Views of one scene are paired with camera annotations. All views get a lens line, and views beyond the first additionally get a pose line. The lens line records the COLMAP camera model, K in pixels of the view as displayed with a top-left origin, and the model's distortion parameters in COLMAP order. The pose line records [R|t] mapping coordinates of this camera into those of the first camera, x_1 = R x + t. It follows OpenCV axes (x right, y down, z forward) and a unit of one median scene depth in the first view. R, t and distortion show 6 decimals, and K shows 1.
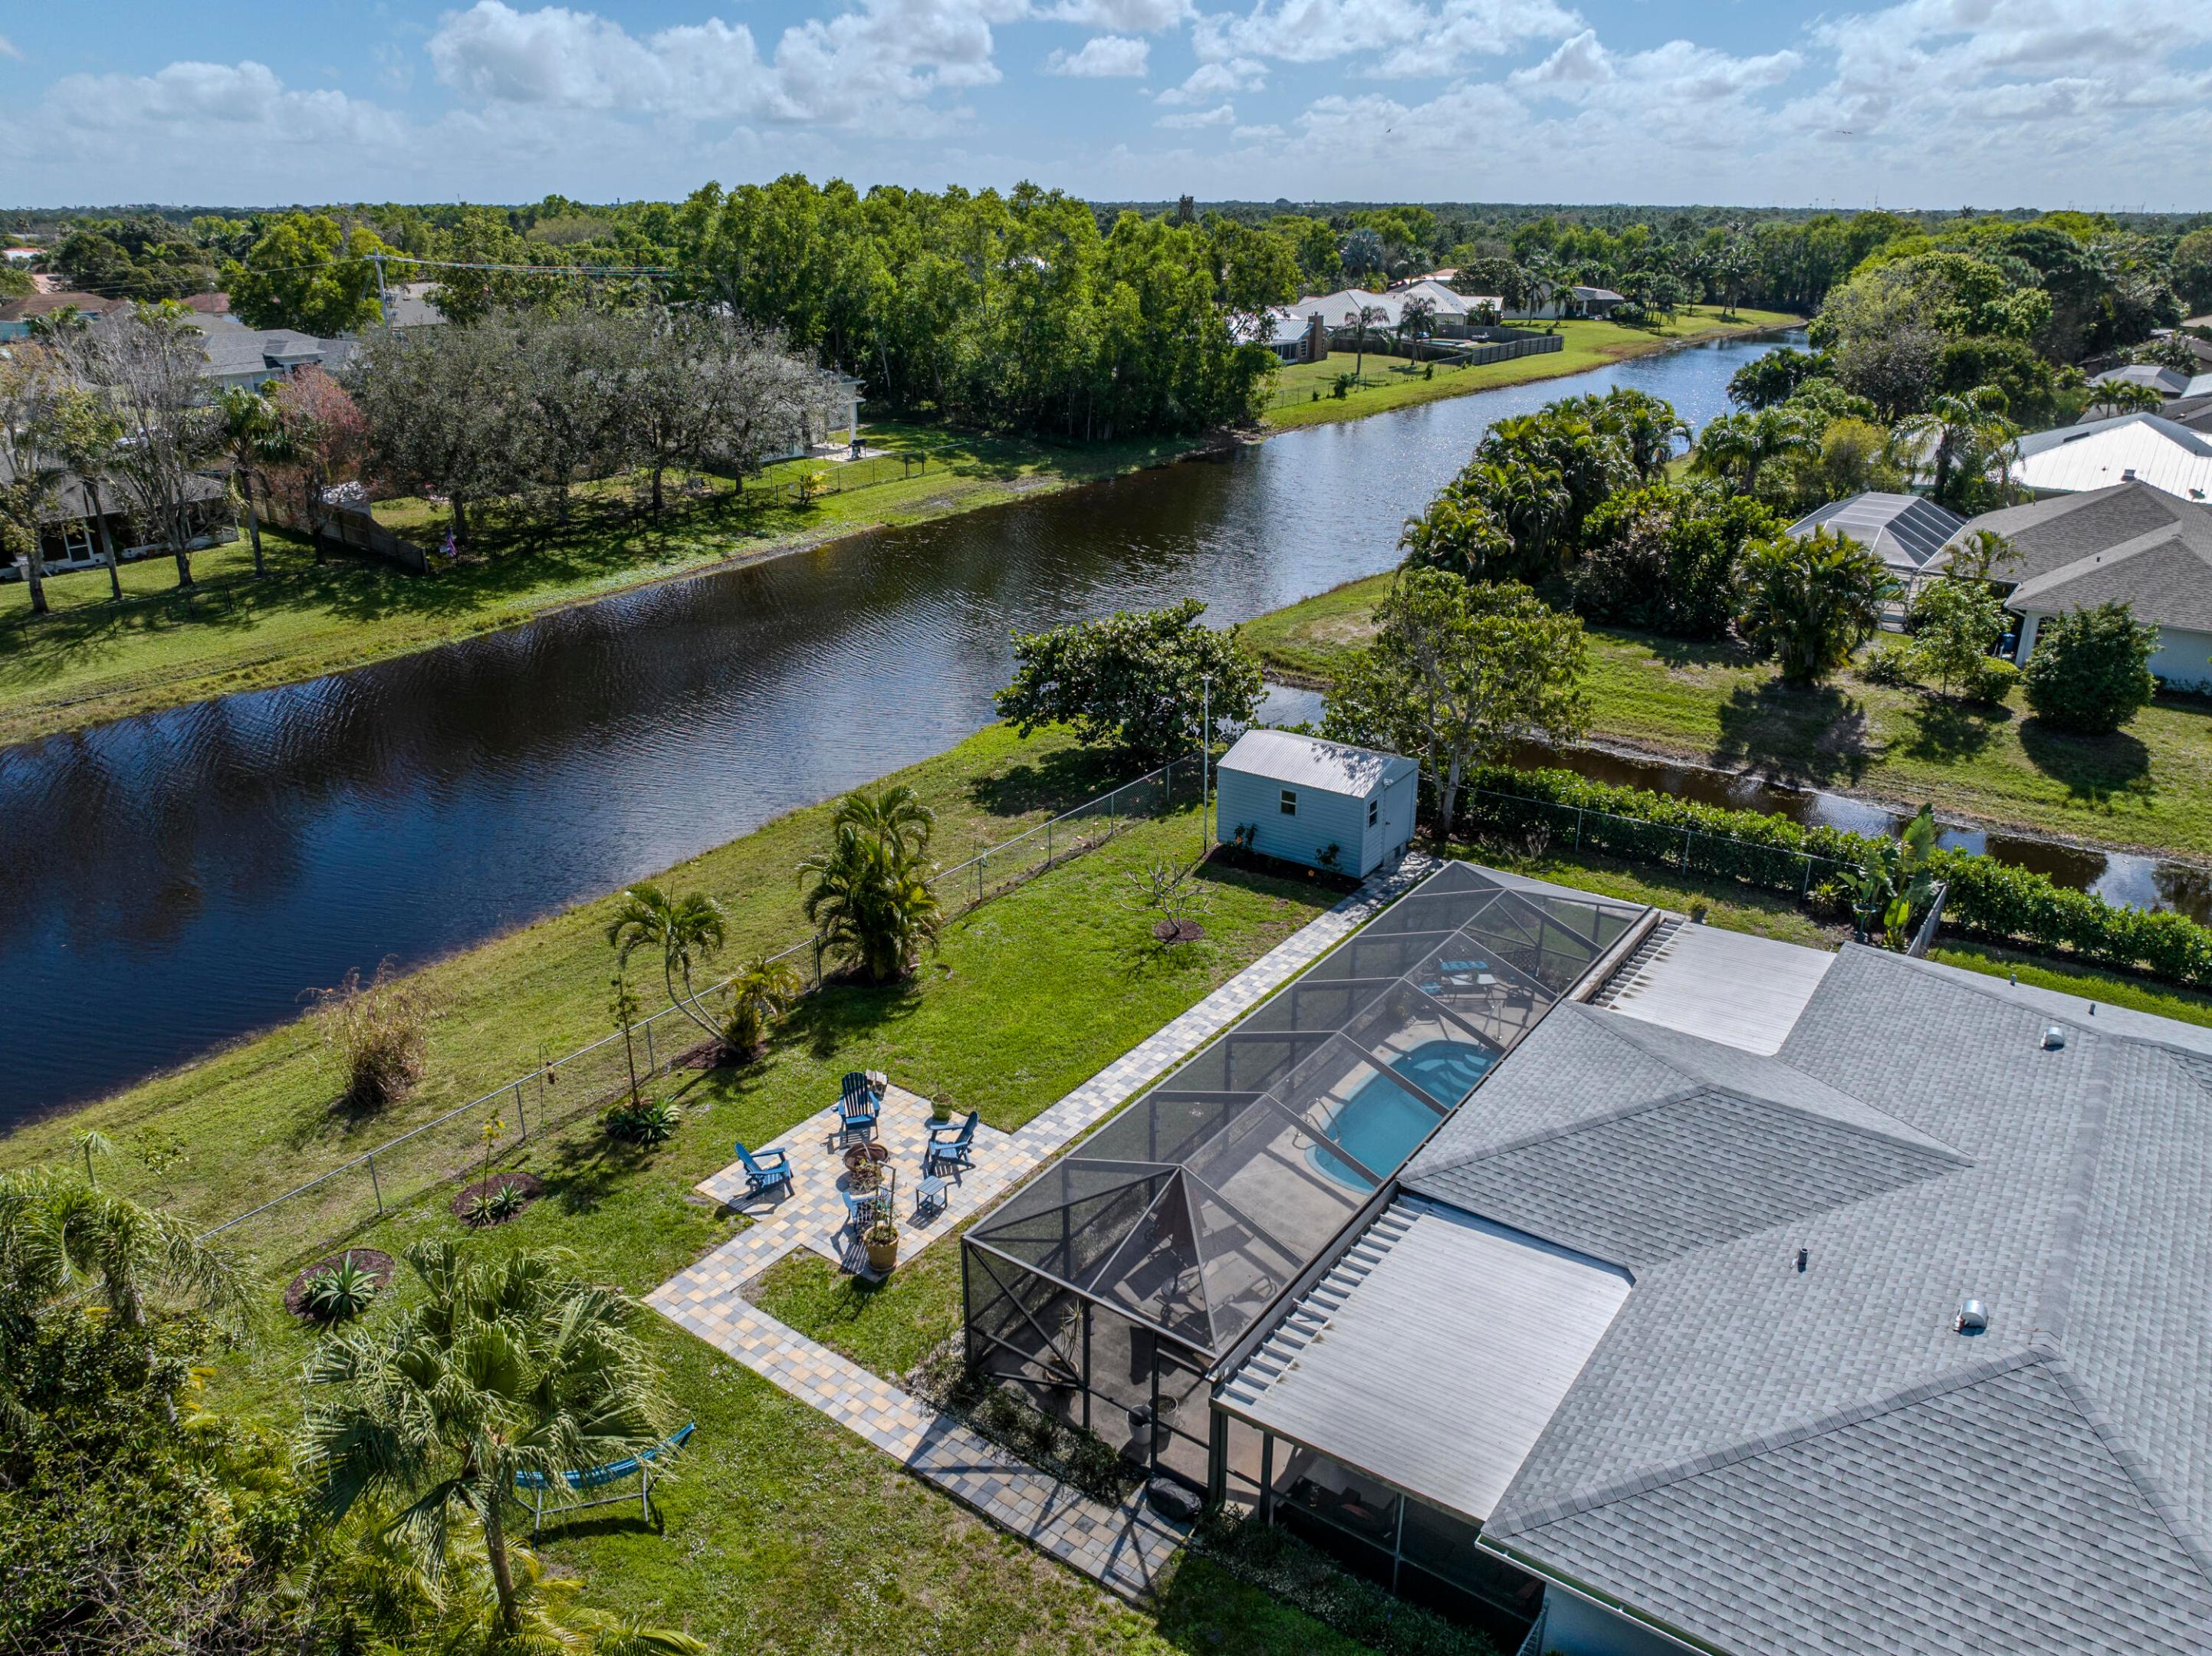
lens RADIAL K [[1562.8, 0, 1106.0], [0, 1562.8, 828.0], [0, 0, 1]] dist [-0.028238, -0.002581]
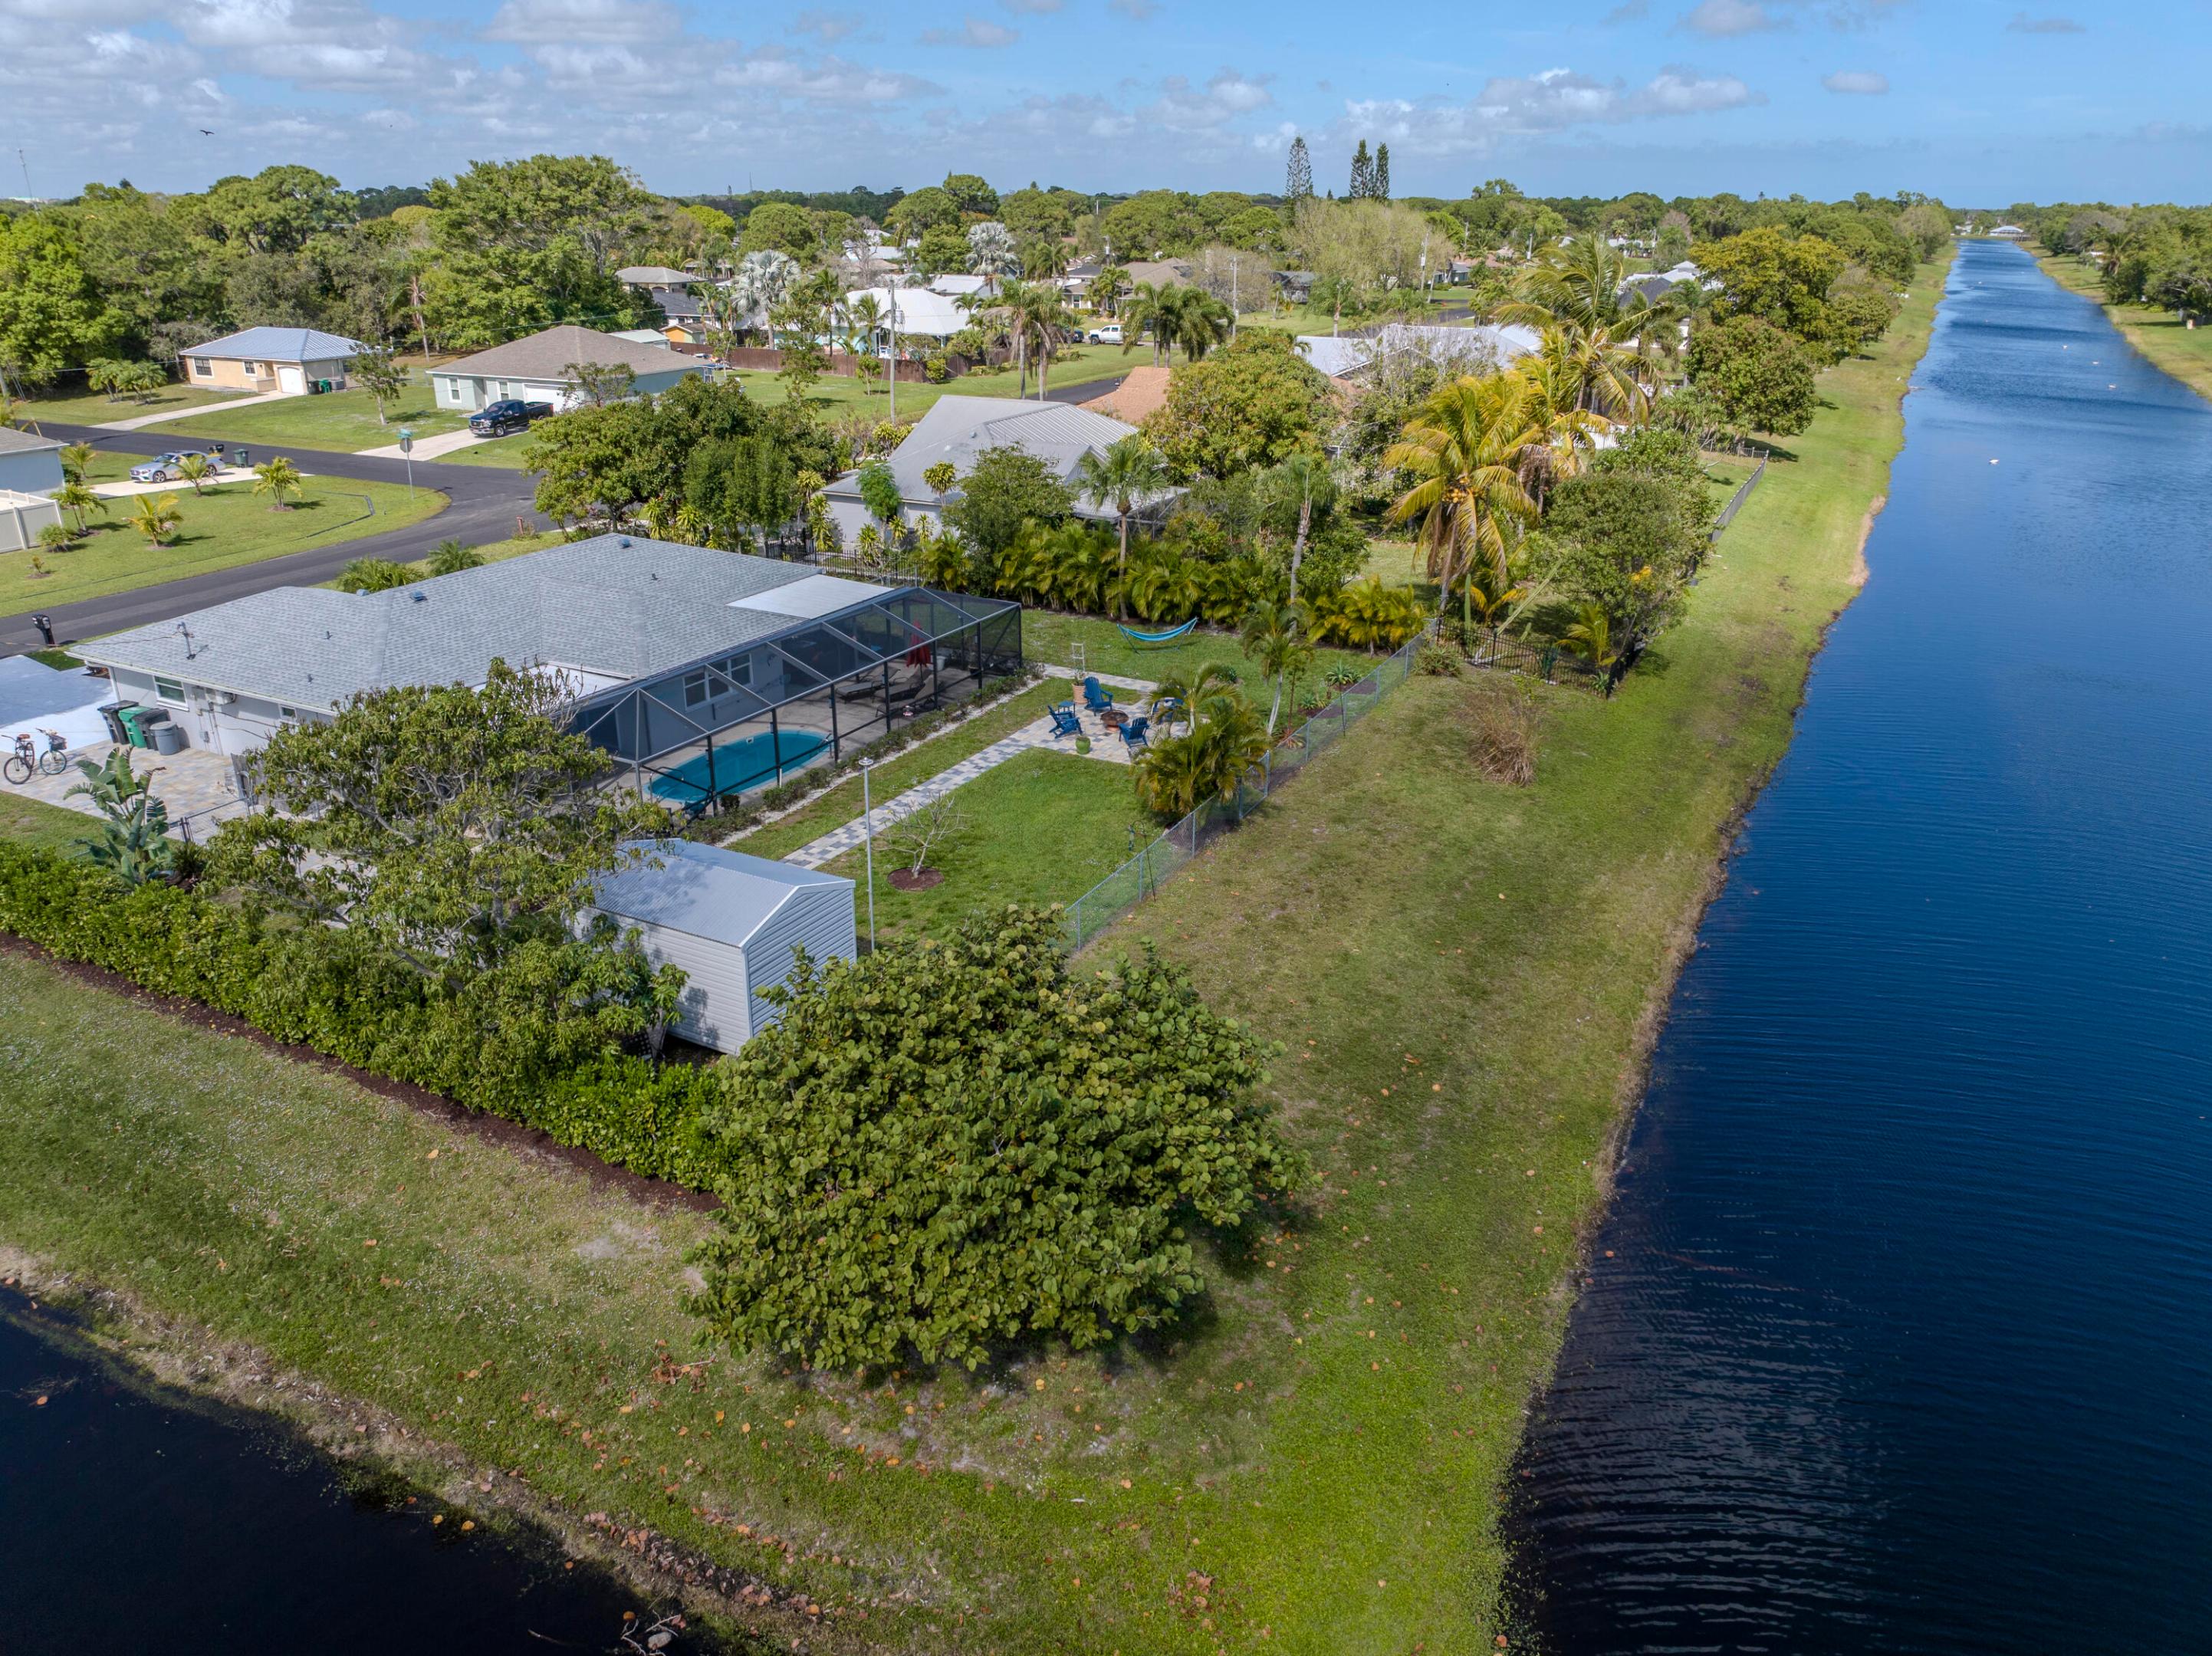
lens RADIAL K [[1562.8, 0, 1106.0], [0, 1562.8, 828.0], [0, 0, 1]] dist [-0.028238, -0.002581]
pose [[-0.989065, 0.056855, -0.136078, 0.089293], [-0.053665, 0.720698, 0.691169, -0.893188], [0.137367, 0.690914, -0.709766, 2.446258]]
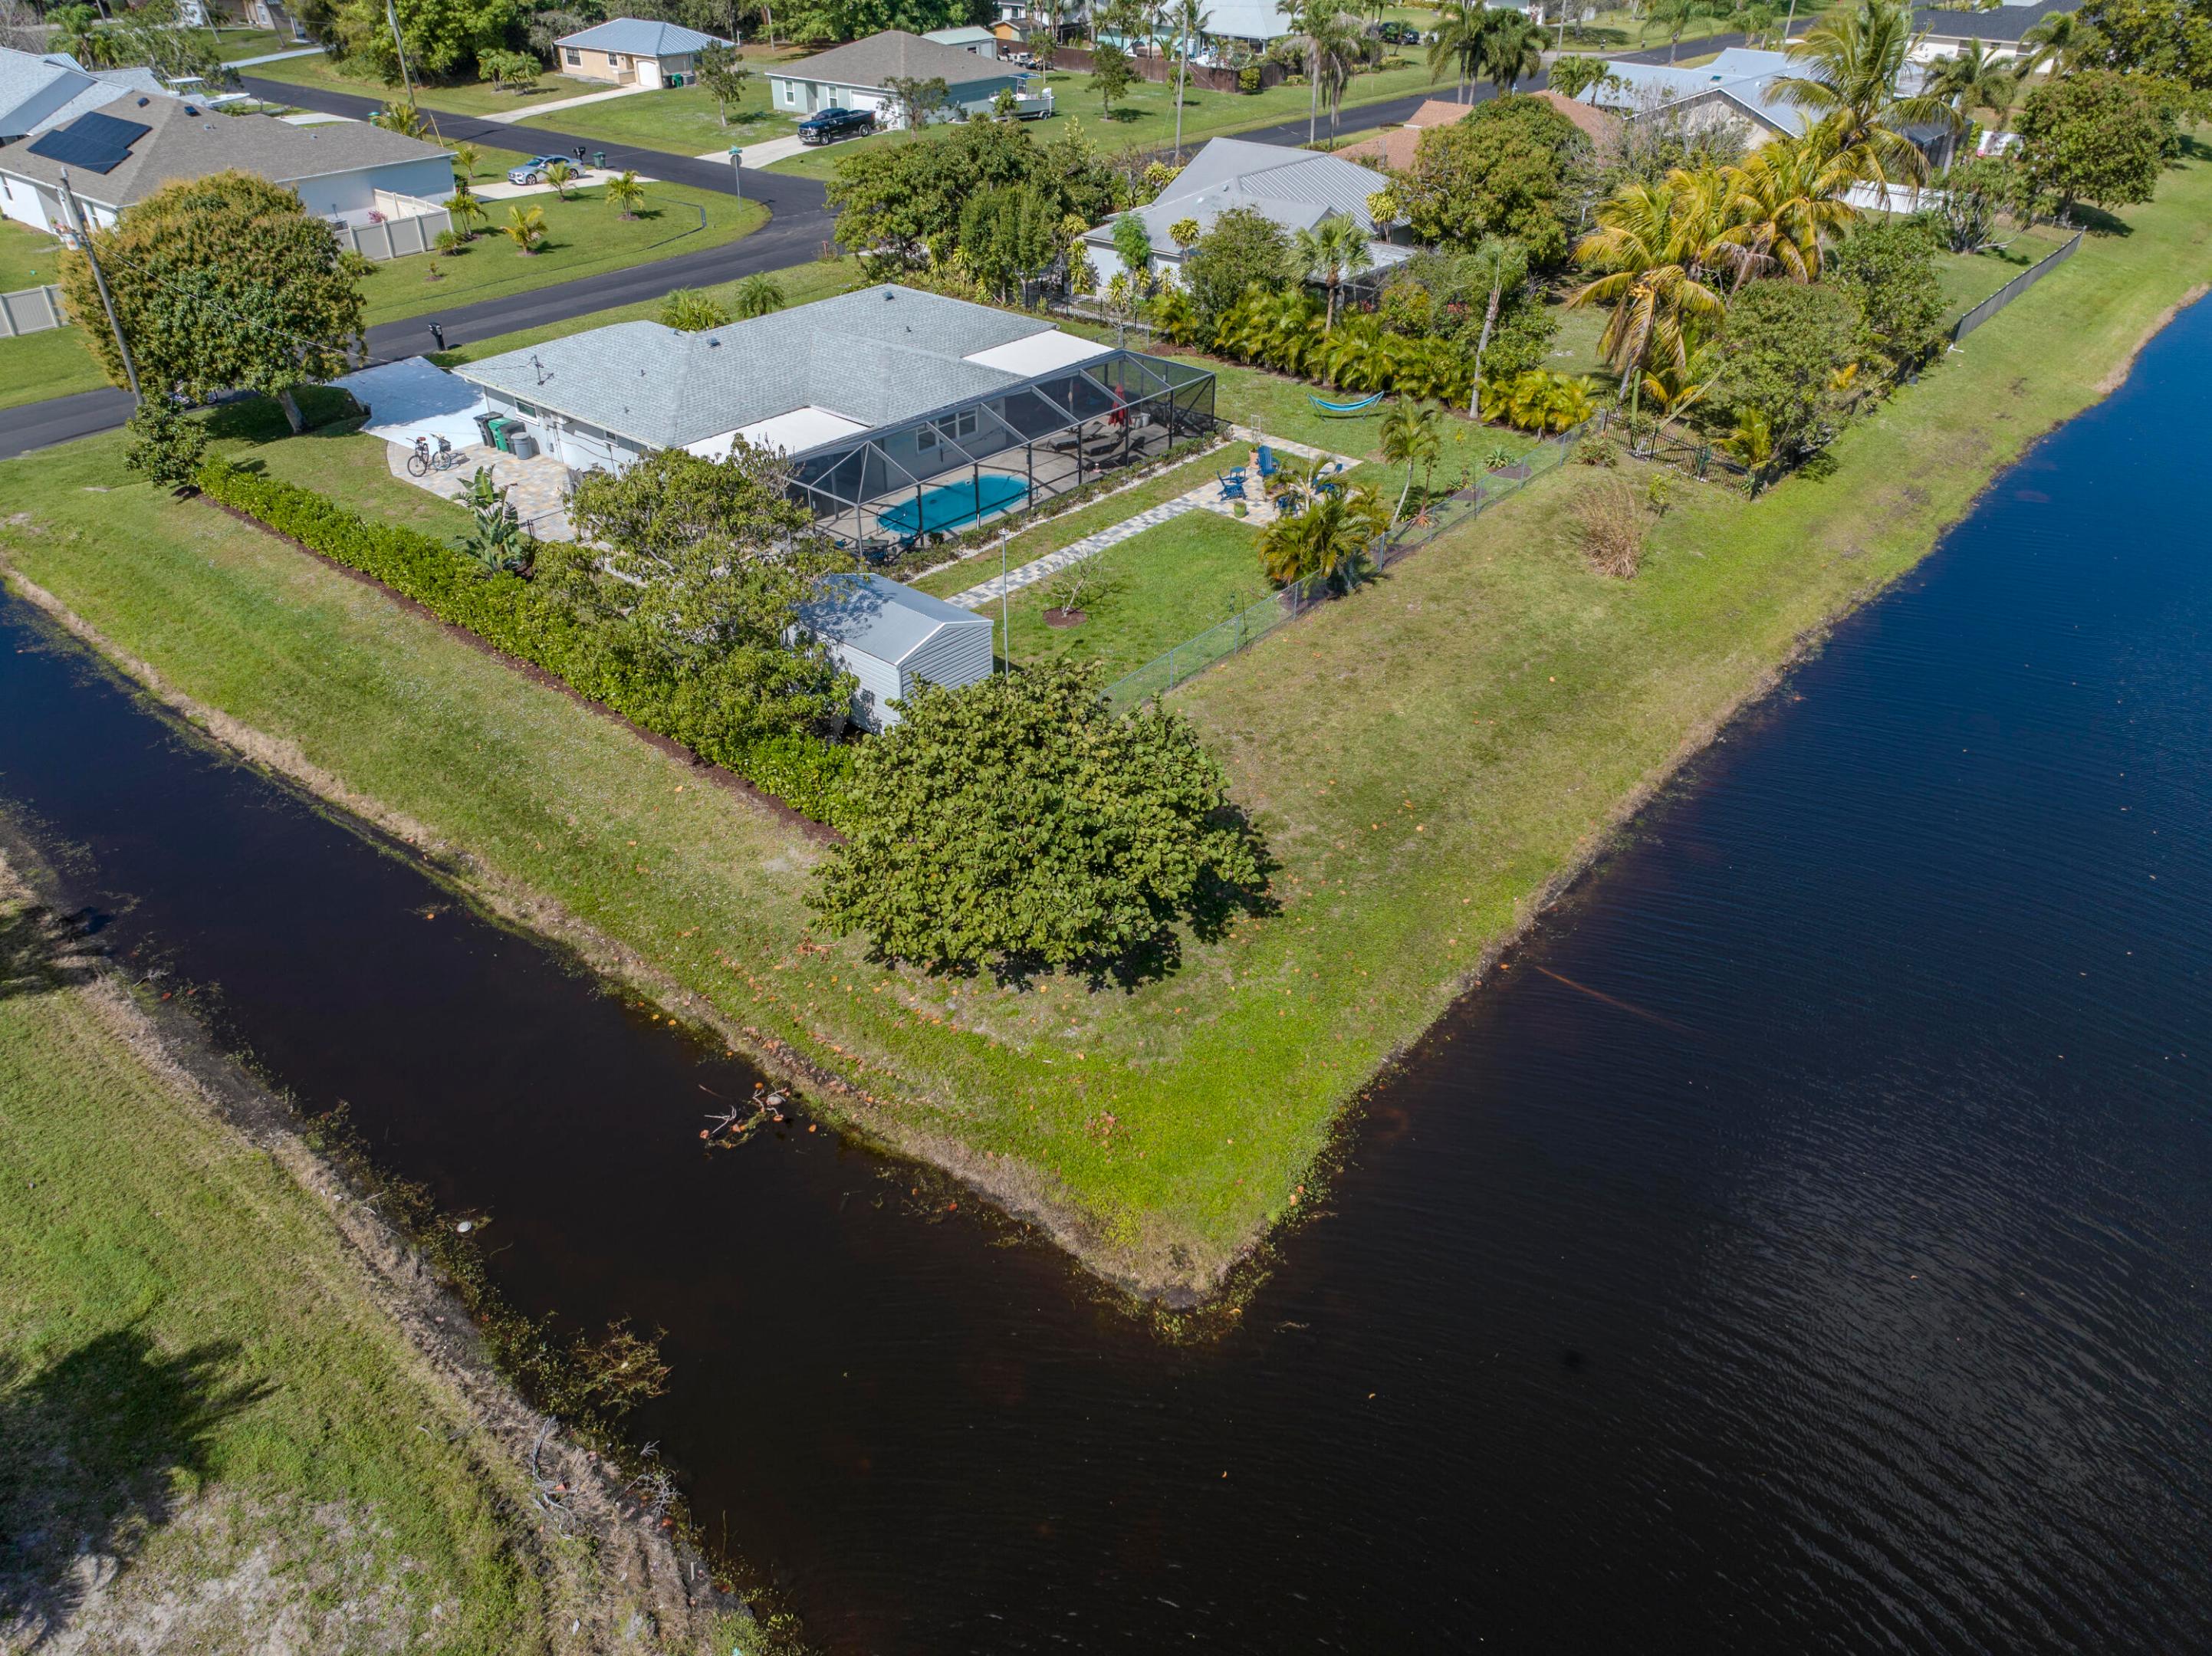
lens RADIAL K [[1562.8, 0, 1106.0], [0, 1562.8, 828.0], [0, 0, 1]] dist [-0.028238, -0.002581]
pose [[-0.997211, -0.039505, 0.063320, -0.092760], [0.029068, 0.575841, 0.817045, -1.171077], [-0.068739, 0.816607, -0.573087, 2.649548]]
